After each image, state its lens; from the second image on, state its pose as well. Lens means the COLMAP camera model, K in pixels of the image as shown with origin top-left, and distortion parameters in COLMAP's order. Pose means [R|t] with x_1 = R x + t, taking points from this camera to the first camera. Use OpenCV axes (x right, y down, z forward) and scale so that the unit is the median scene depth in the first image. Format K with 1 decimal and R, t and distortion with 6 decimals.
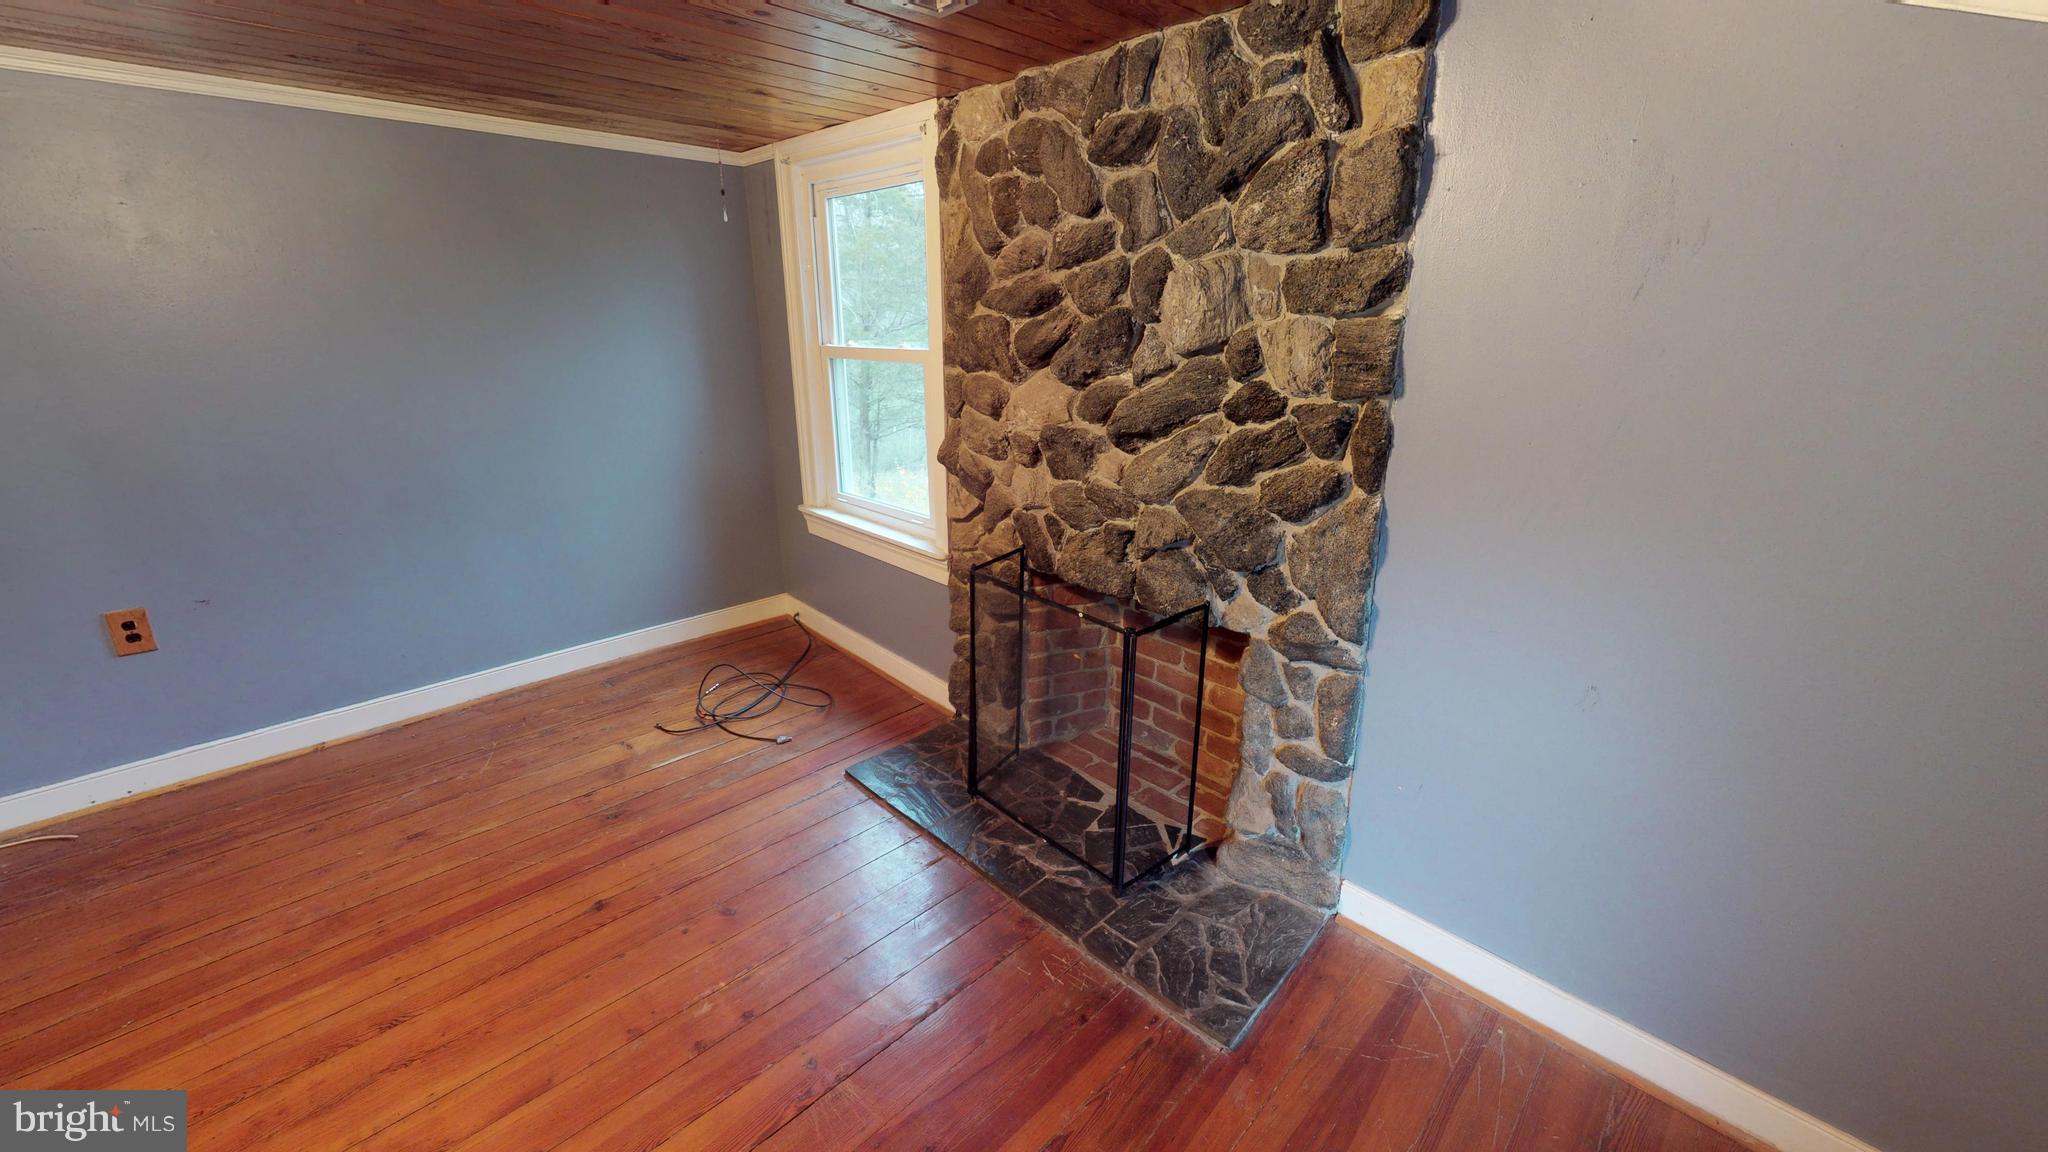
lens RADIAL K [[787.4, 0, 1020.4], [0, 787.4, 561.9], [0, 0, 1]] dist [0.002137, 0.000729]
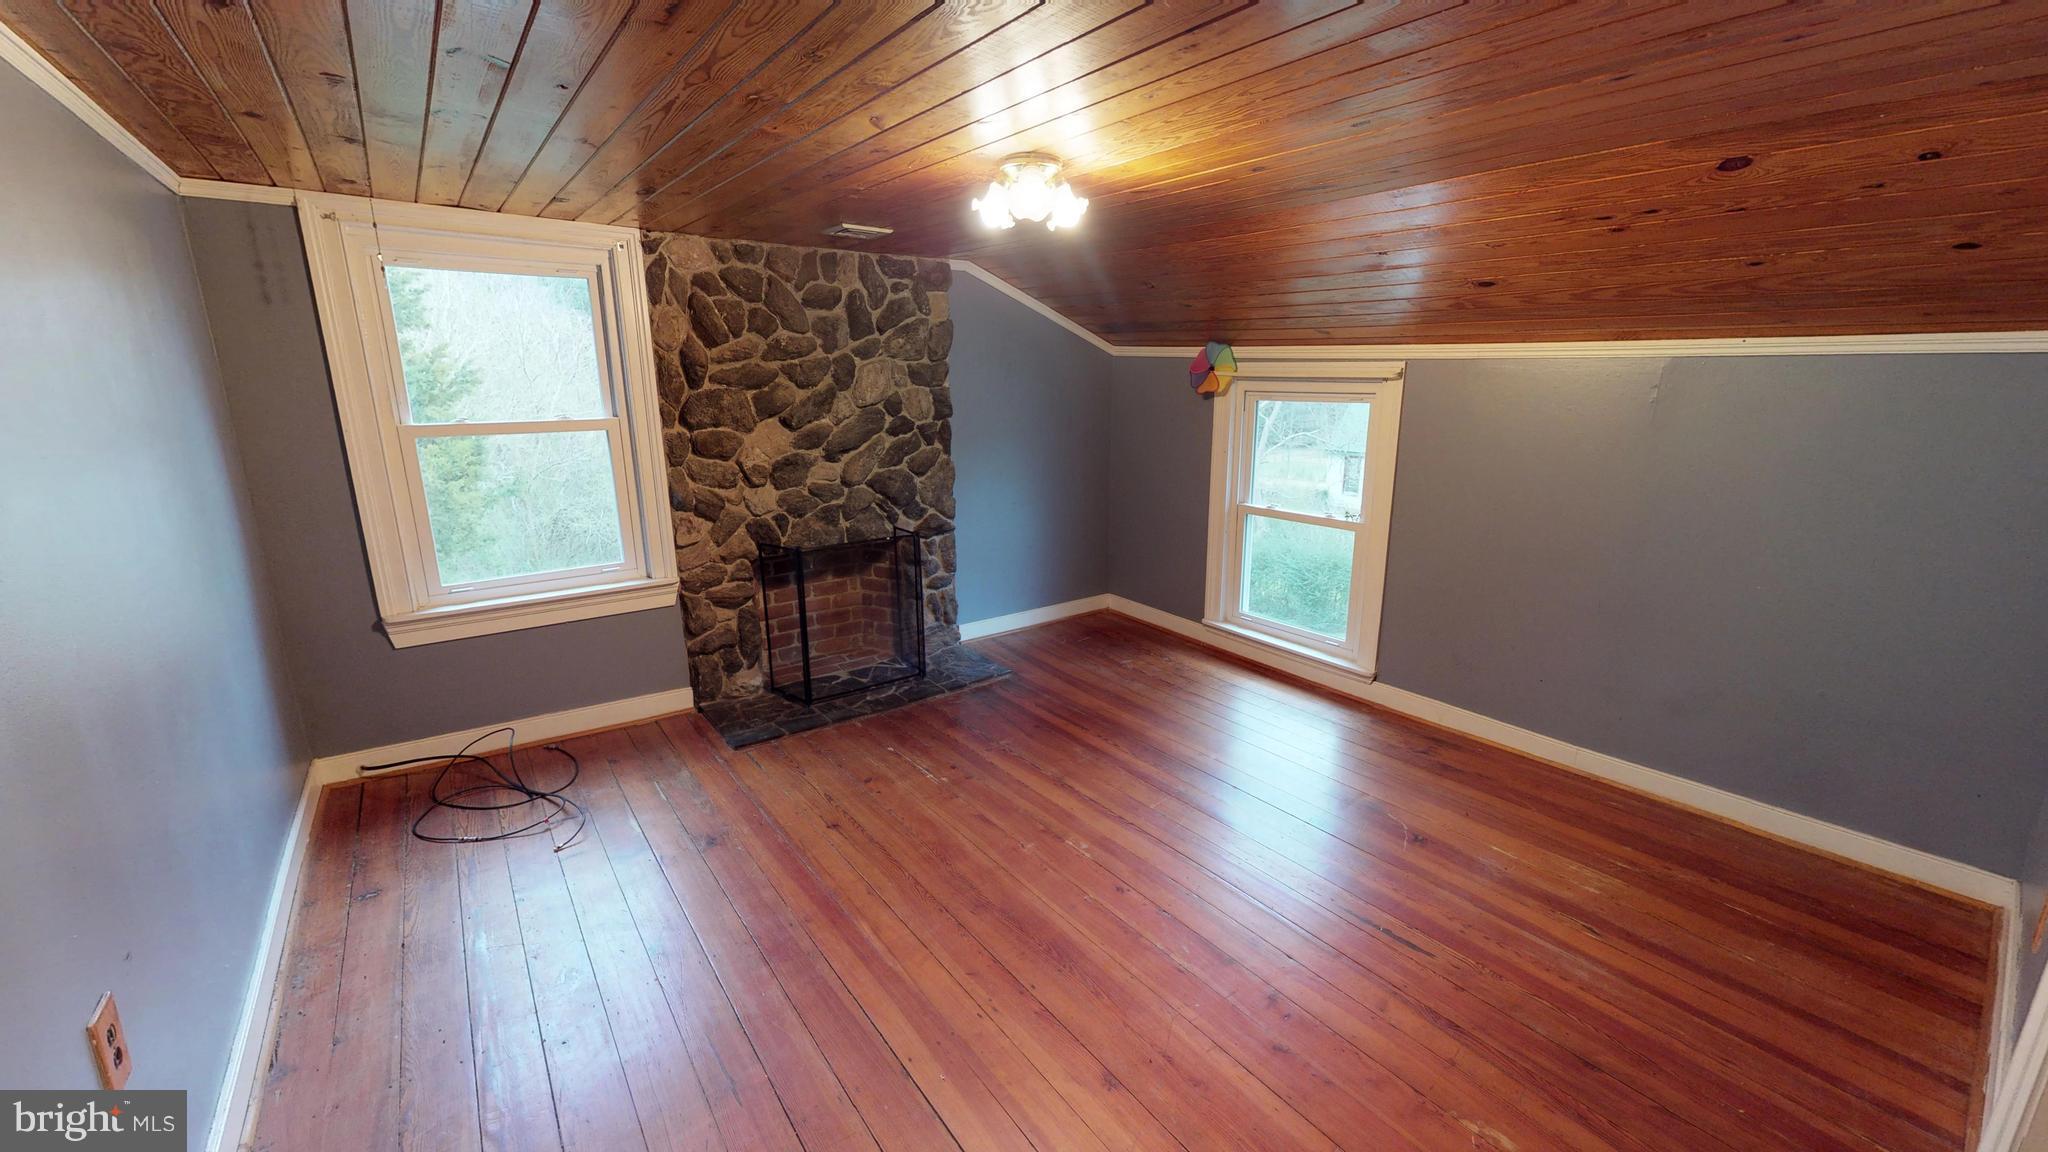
lens RADIAL K [[787.4, 0, 1023.5], [0, 787.4, 574.6], [0, 0, 1]] dist [0.002137, 0.000729]
pose [[0.117829, -0.243372, 0.962749, -1.325393], [0.297577, 0.933603, 0.199584, -0.106193], [-0.947399, 0.262976, 0.182427, 0.270021]]
